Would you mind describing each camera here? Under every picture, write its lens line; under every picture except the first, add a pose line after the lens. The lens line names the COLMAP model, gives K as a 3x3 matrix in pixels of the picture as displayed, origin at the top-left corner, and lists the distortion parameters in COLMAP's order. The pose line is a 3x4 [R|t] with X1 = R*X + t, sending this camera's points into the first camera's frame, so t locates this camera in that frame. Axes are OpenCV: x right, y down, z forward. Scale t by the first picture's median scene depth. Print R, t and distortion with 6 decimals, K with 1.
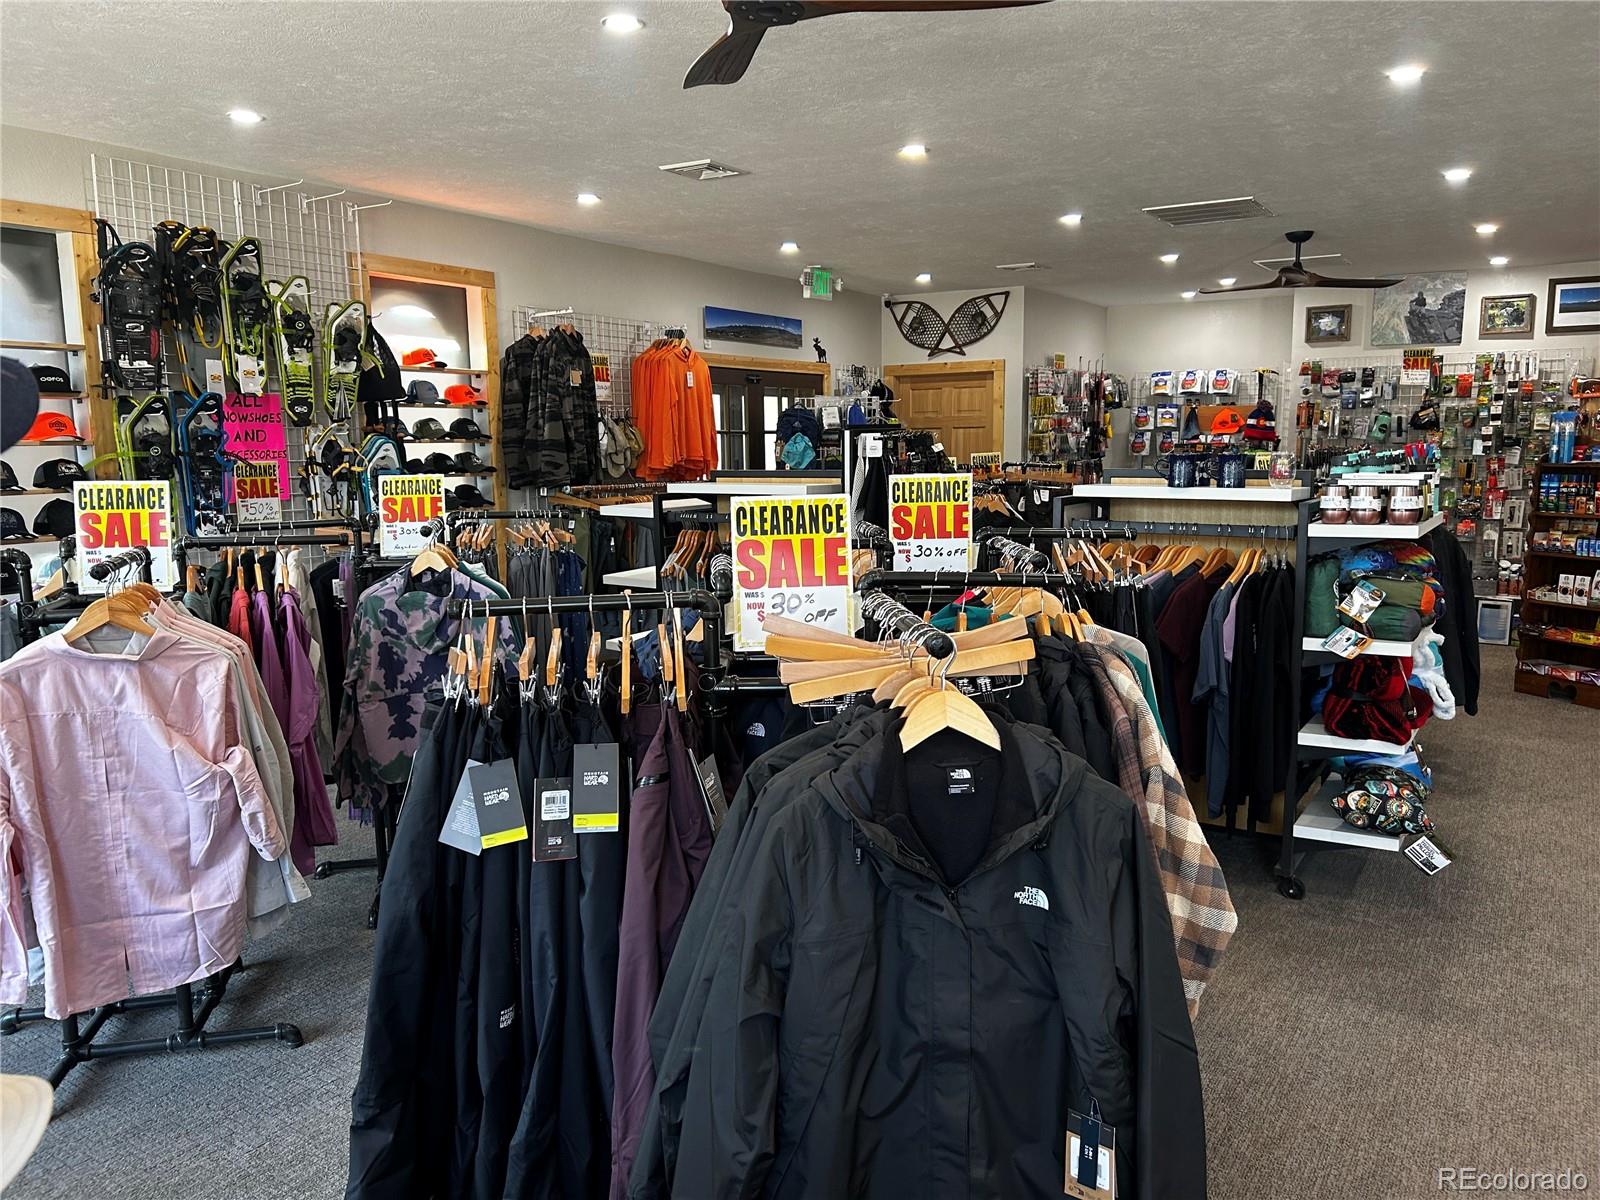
lens RADIAL K [[1185.4, 0, 803.1], [0, 1185.4, 608.2], [0, 0, 1]] dist [0.046847, -0.050400]
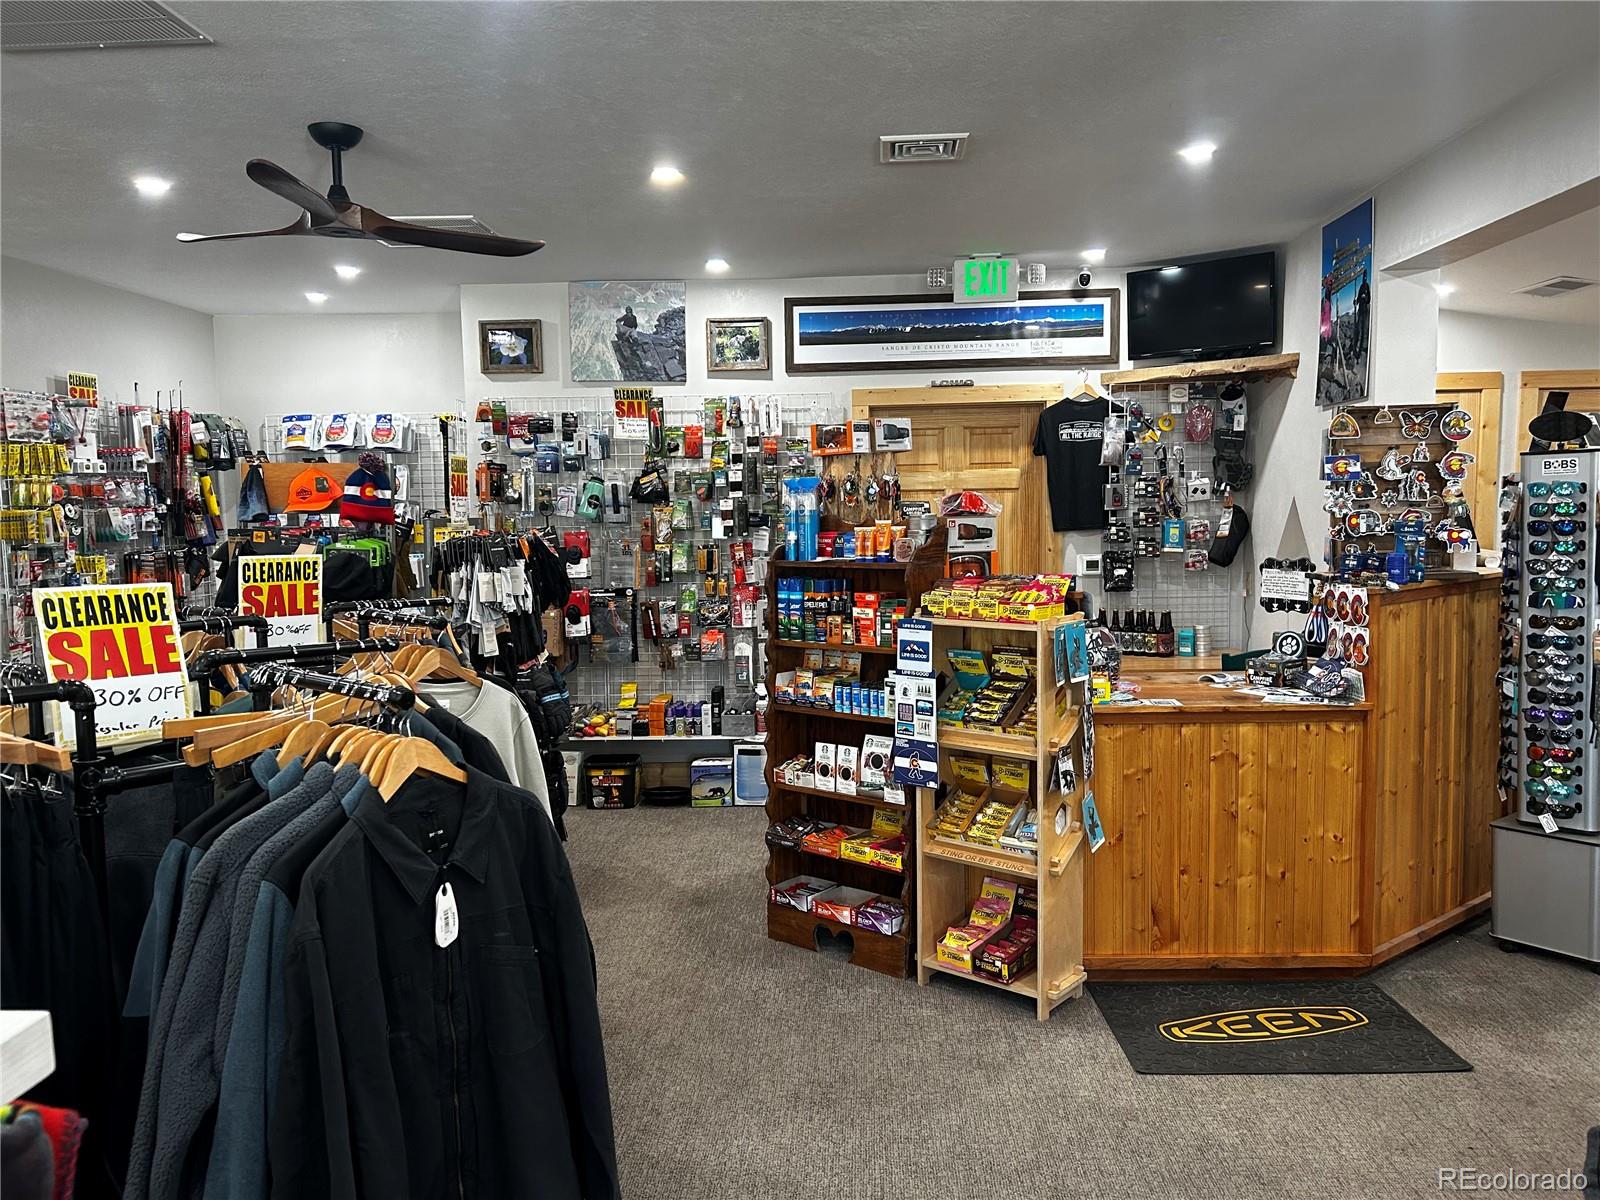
lens RADIAL K [[1209.0, 0, 803.2], [0, 1209.0, 606.3], [0, 0, 1]] dist [0.059873, -0.076563]
pose [[0.865030, -0.047462, 0.499471, 0.245451], [0.077184, 0.996254, -0.039005, -0.055925], [-0.495748, 0.072291, 0.865452, 0.354821]]
